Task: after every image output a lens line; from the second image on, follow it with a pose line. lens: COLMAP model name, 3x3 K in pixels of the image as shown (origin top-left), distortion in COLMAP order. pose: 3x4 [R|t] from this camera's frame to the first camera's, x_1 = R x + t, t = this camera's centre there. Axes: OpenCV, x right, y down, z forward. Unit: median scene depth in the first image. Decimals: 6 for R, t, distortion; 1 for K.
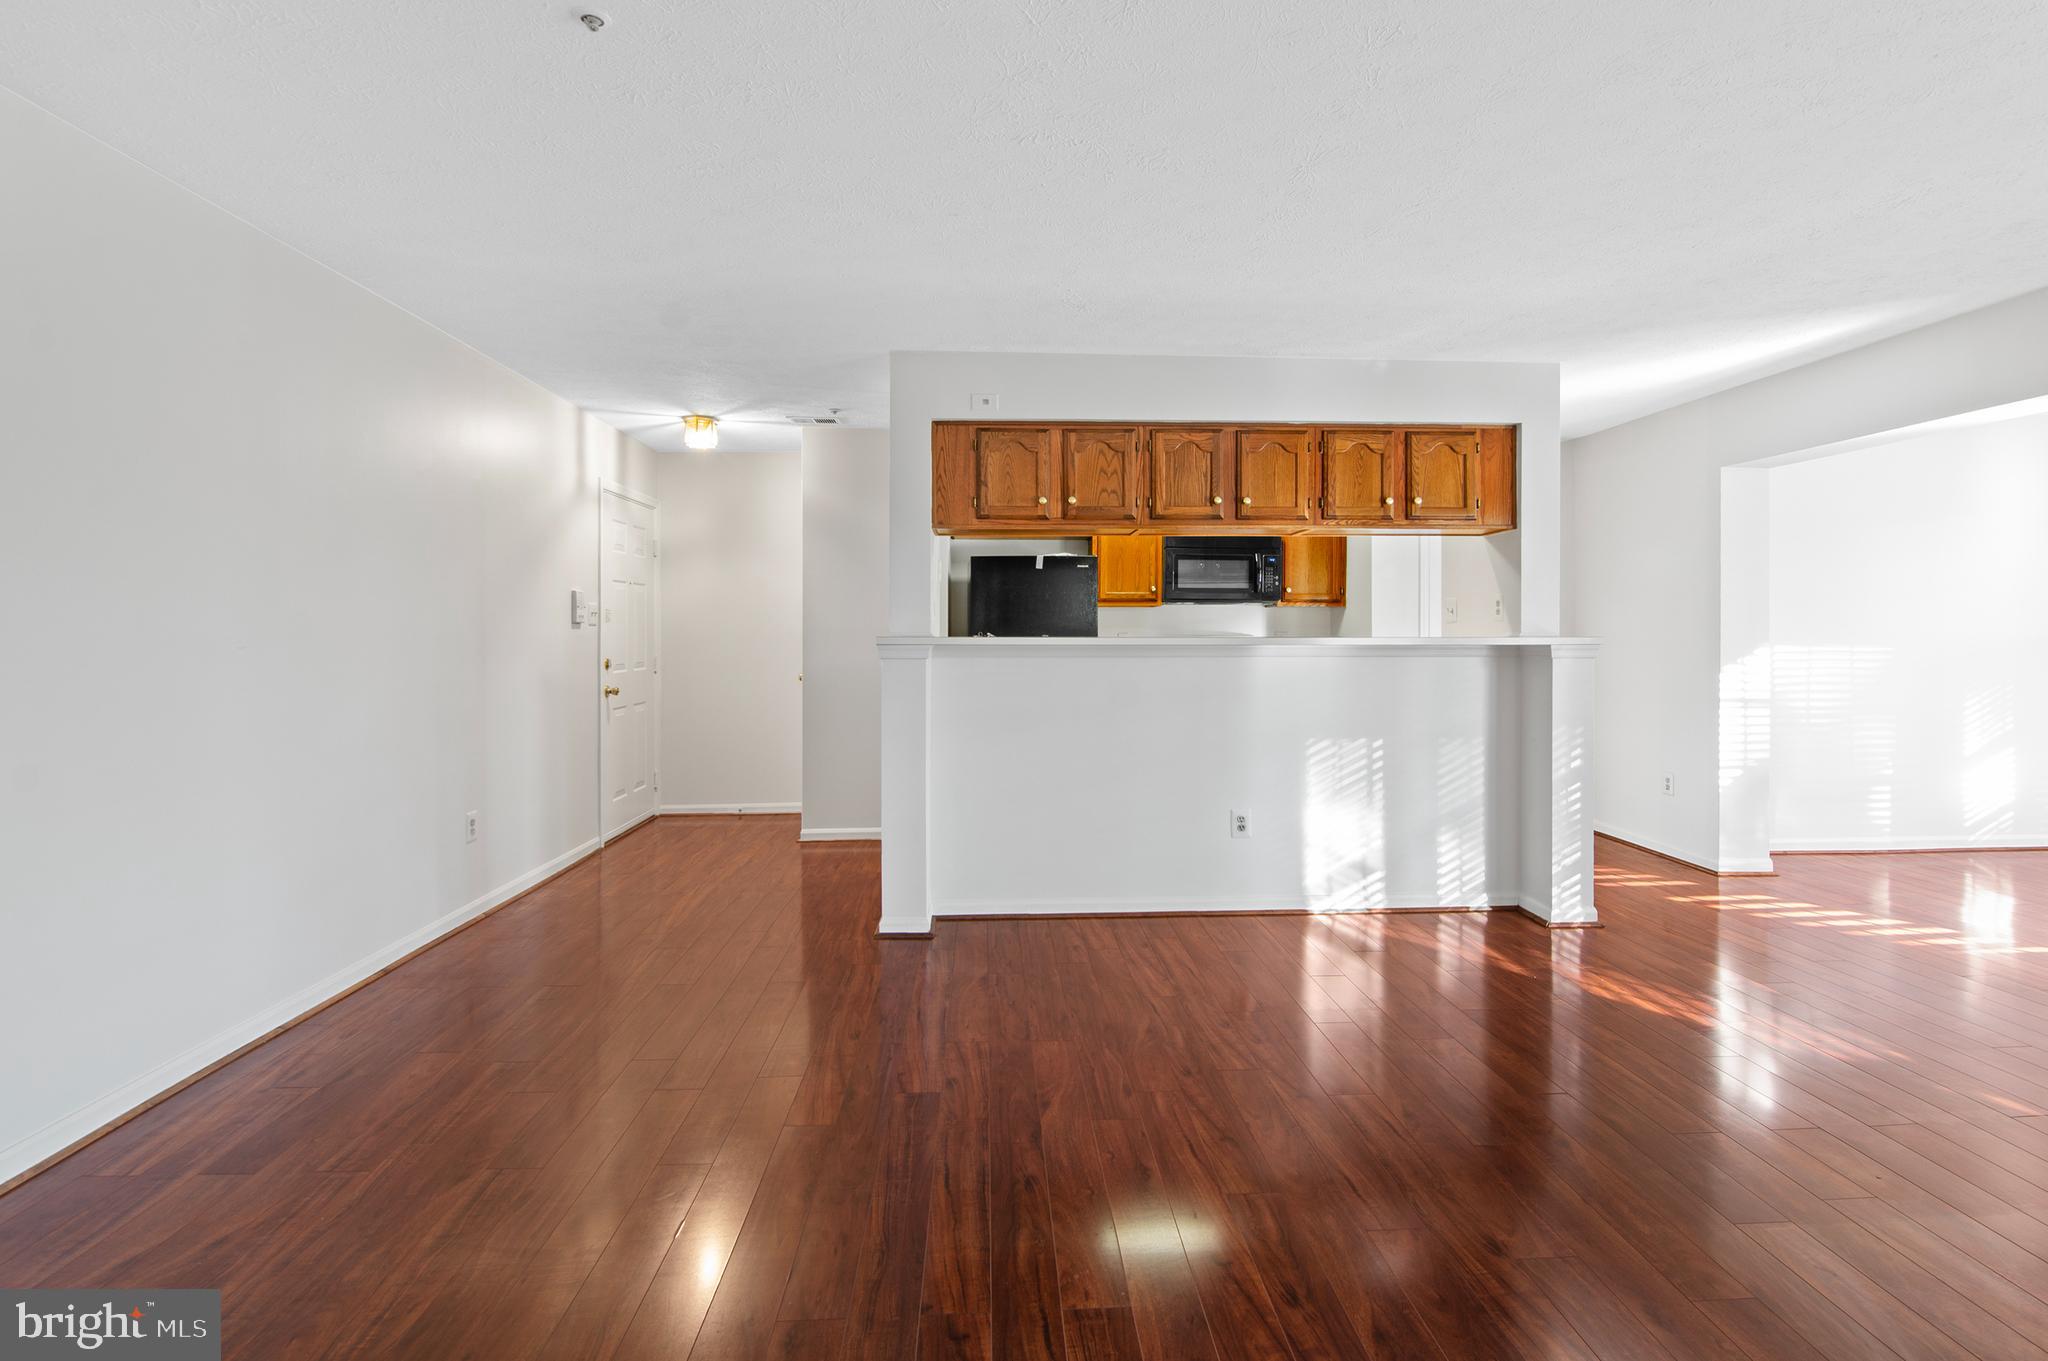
lens RADIAL K [[1014.7, 0, 1063.3], [0, 1014.7, 622.8], [0, 0, 1]] dist [-0.008632, -0.002293]
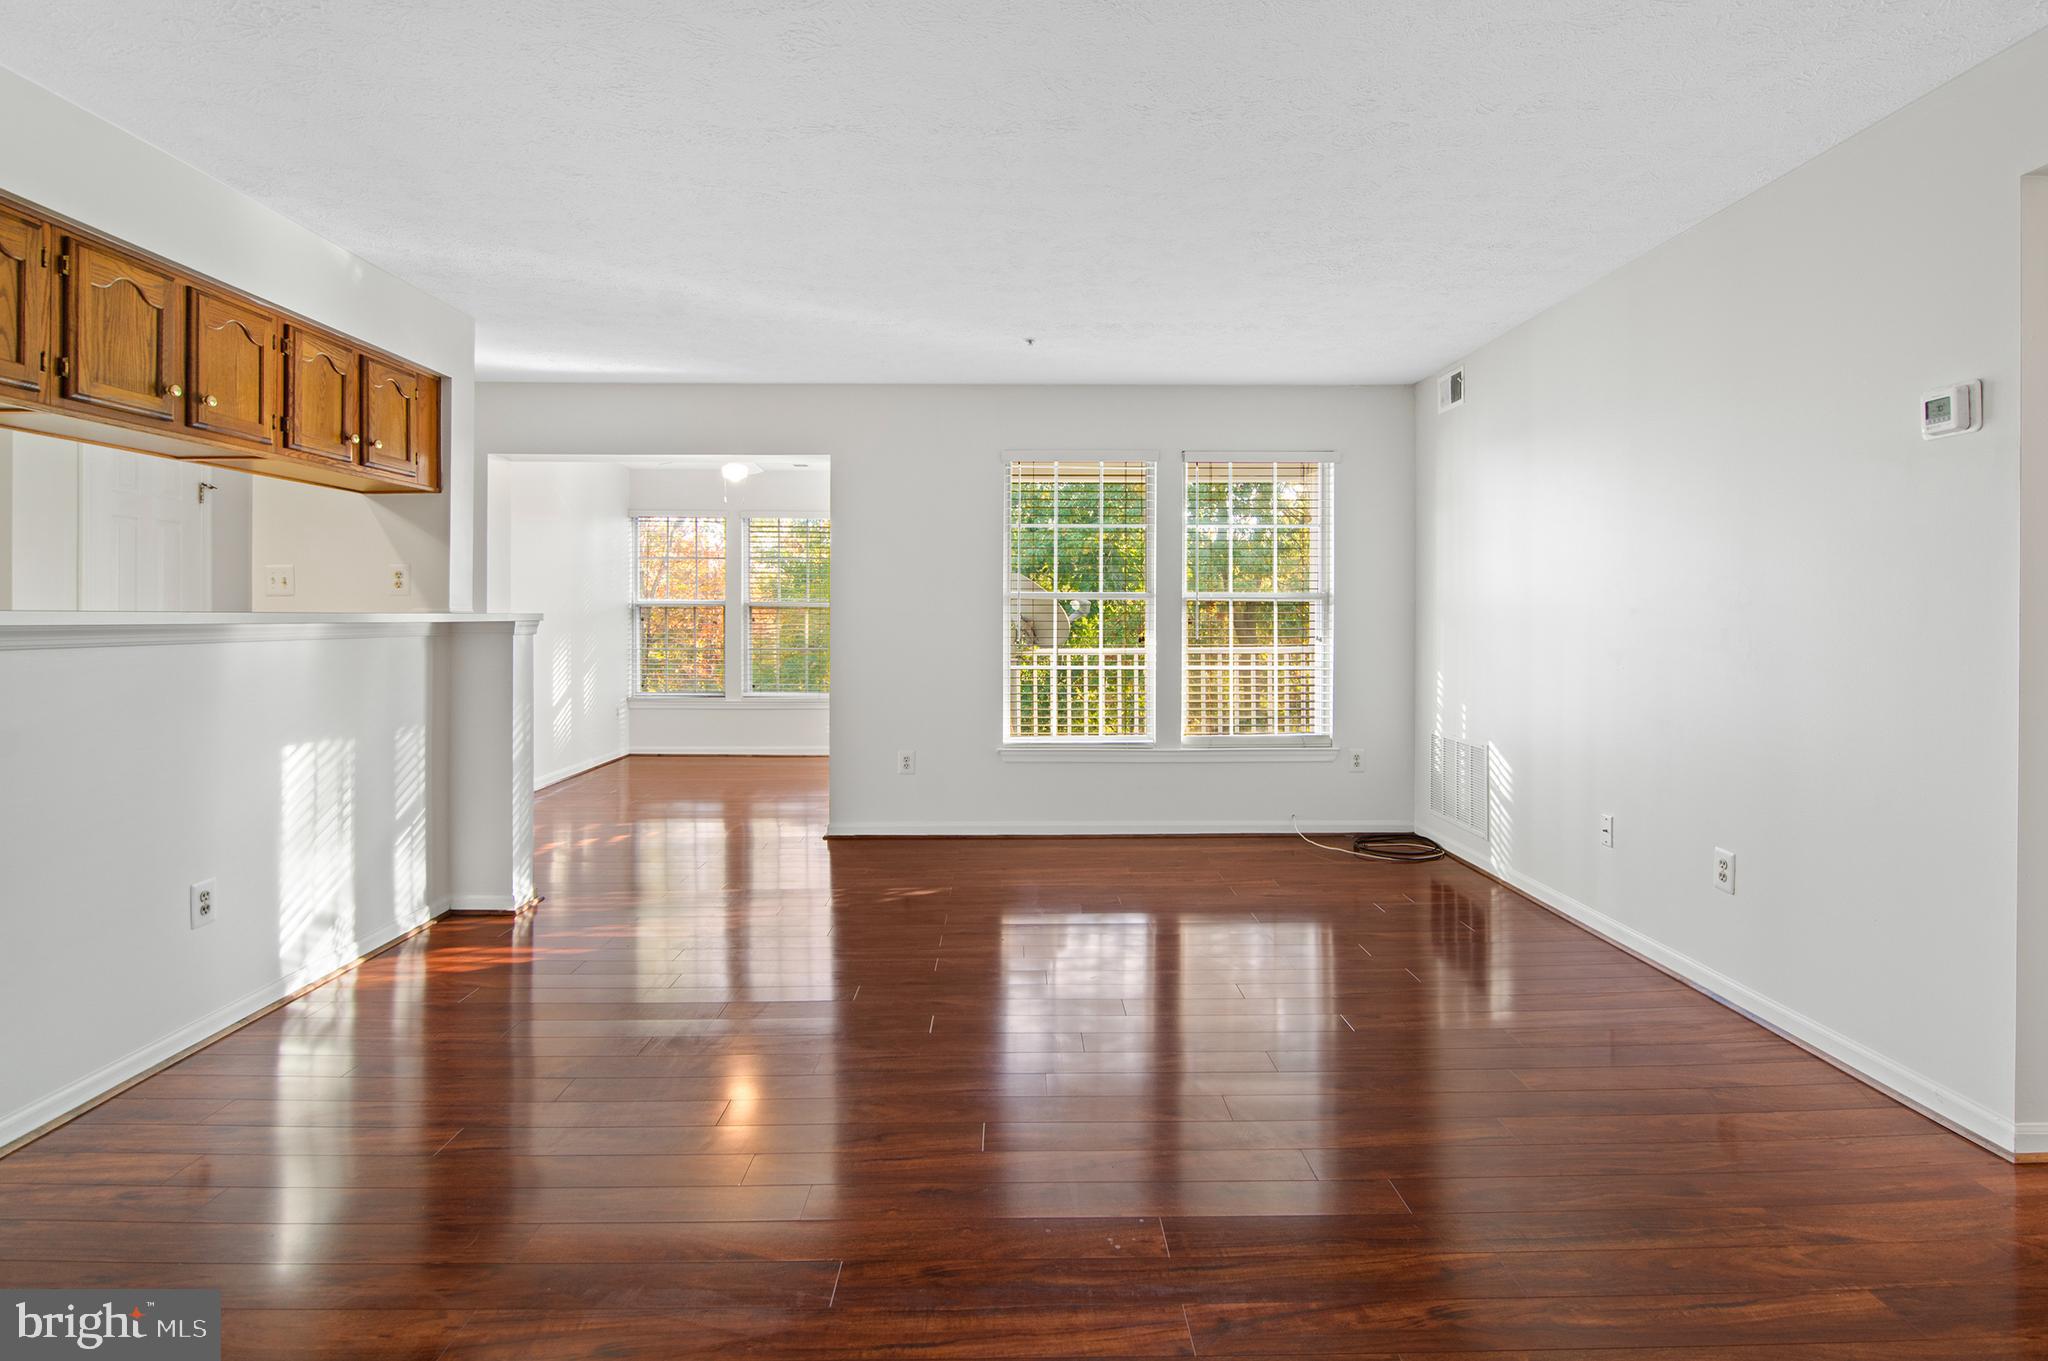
lens RADIAL K [[1014.7, 0, 1001.5], [0, 1014.7, 618.4], [0, 0, 1]] dist [-0.008632, -0.002293]
pose [[0.069908, -0.003221, 0.997548, -0.420218], [-0.007416, 0.999965, 0.003748, 0.011591], [-0.997526, -0.007660, 0.069881, 0.448780]]
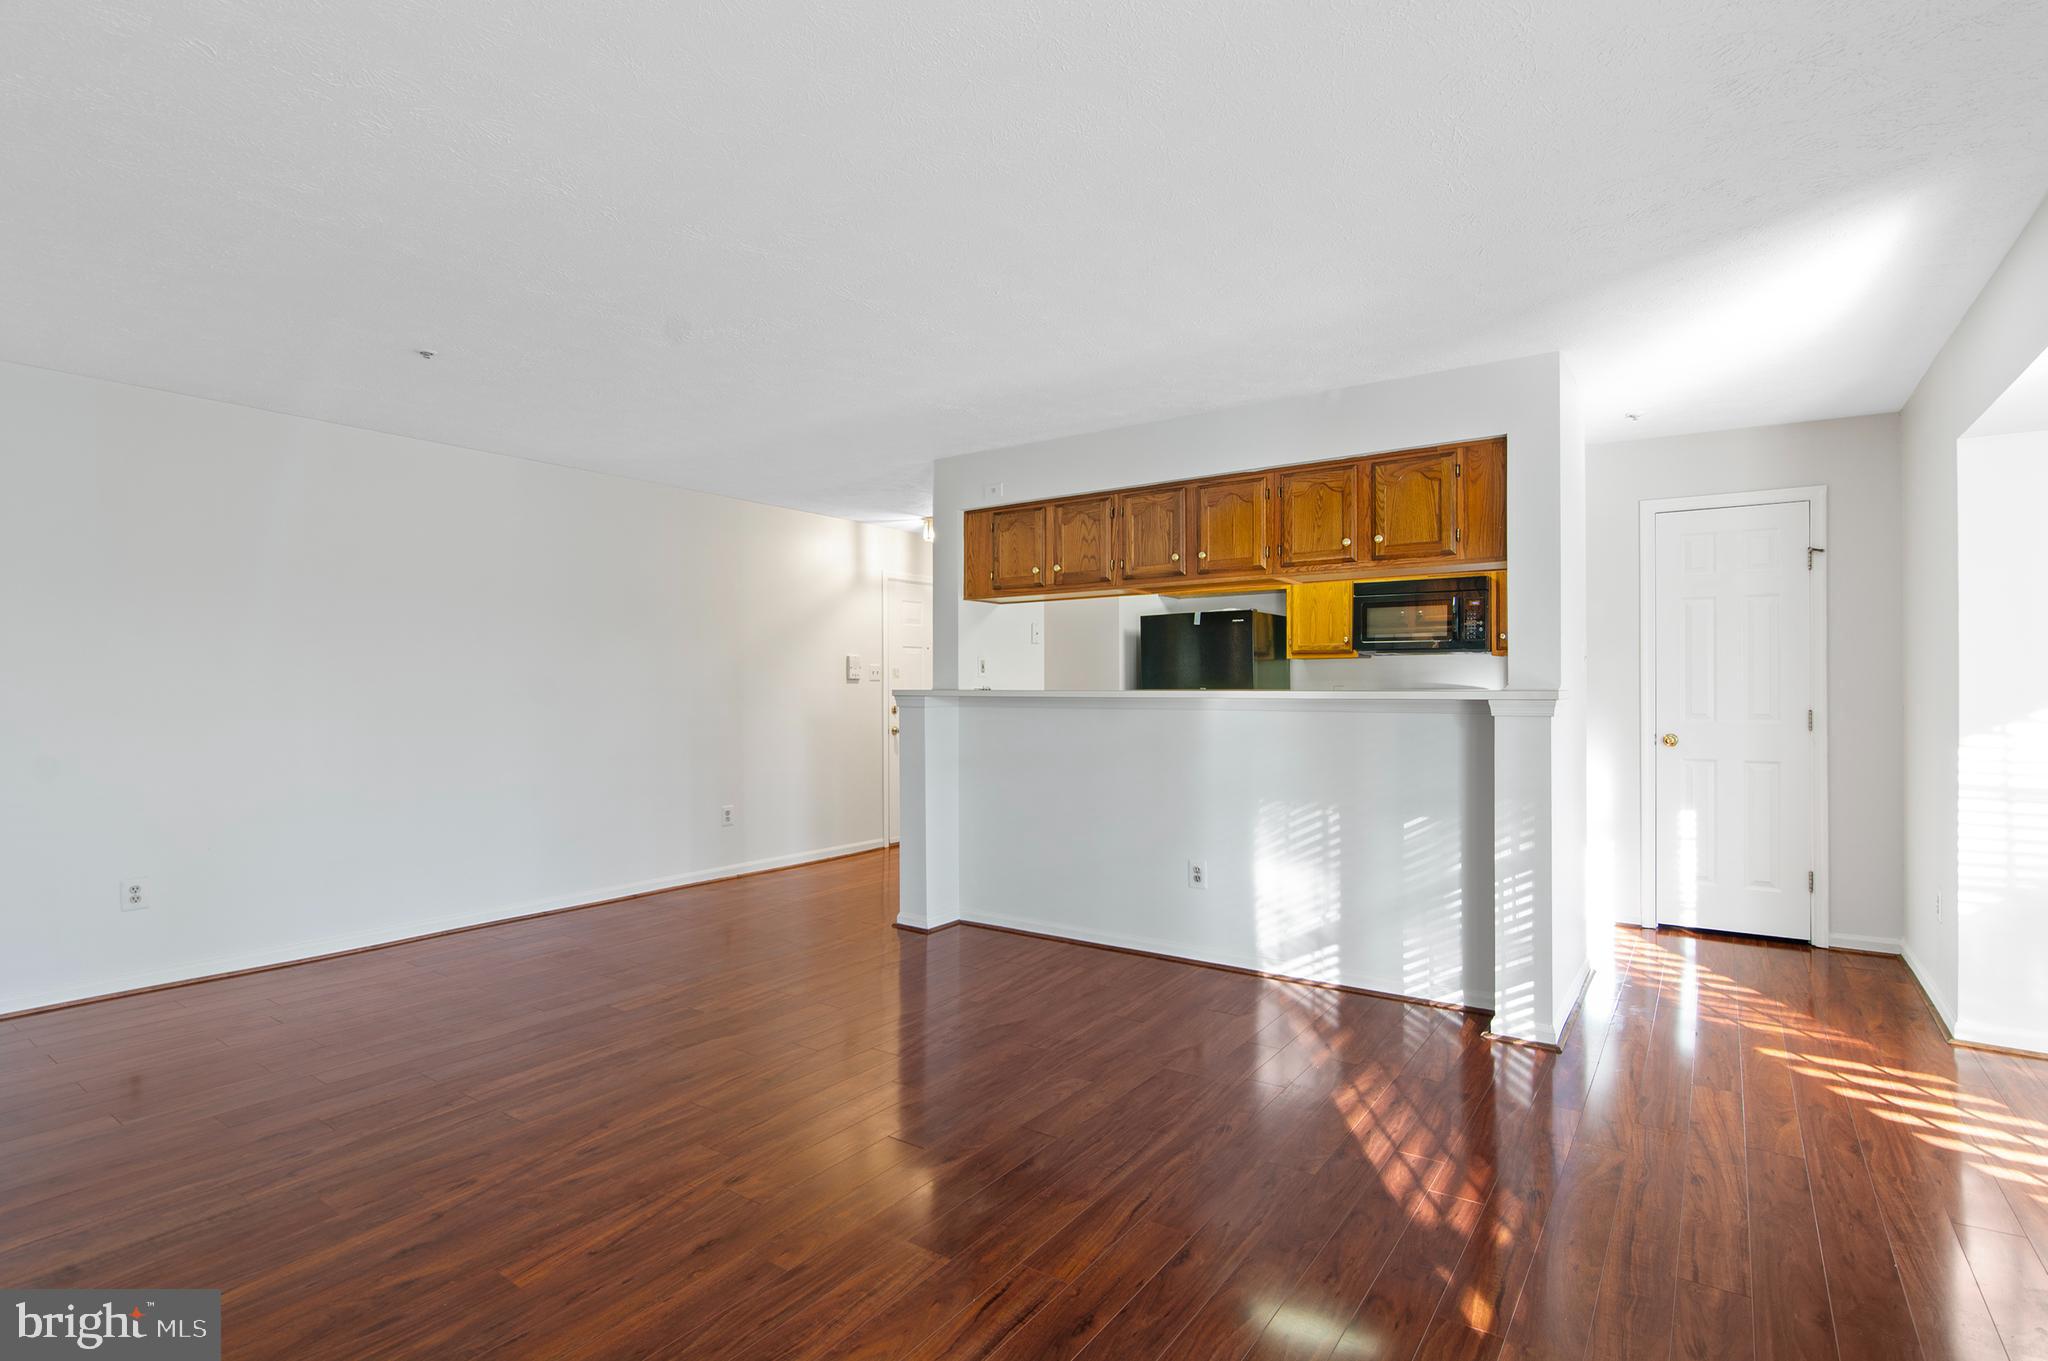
lens RADIAL K [[1014.7, 0, 1025.4], [0, 1014.7, 688.3], [0, 0, 1]] dist [-0.008632, -0.002293]
pose [[0.773001, 0.000270, -0.634405, 0.678249], [0.008434, 0.999907, 0.010703, -0.000761], [0.634349, -0.013624, 0.772927, 0.108846]]
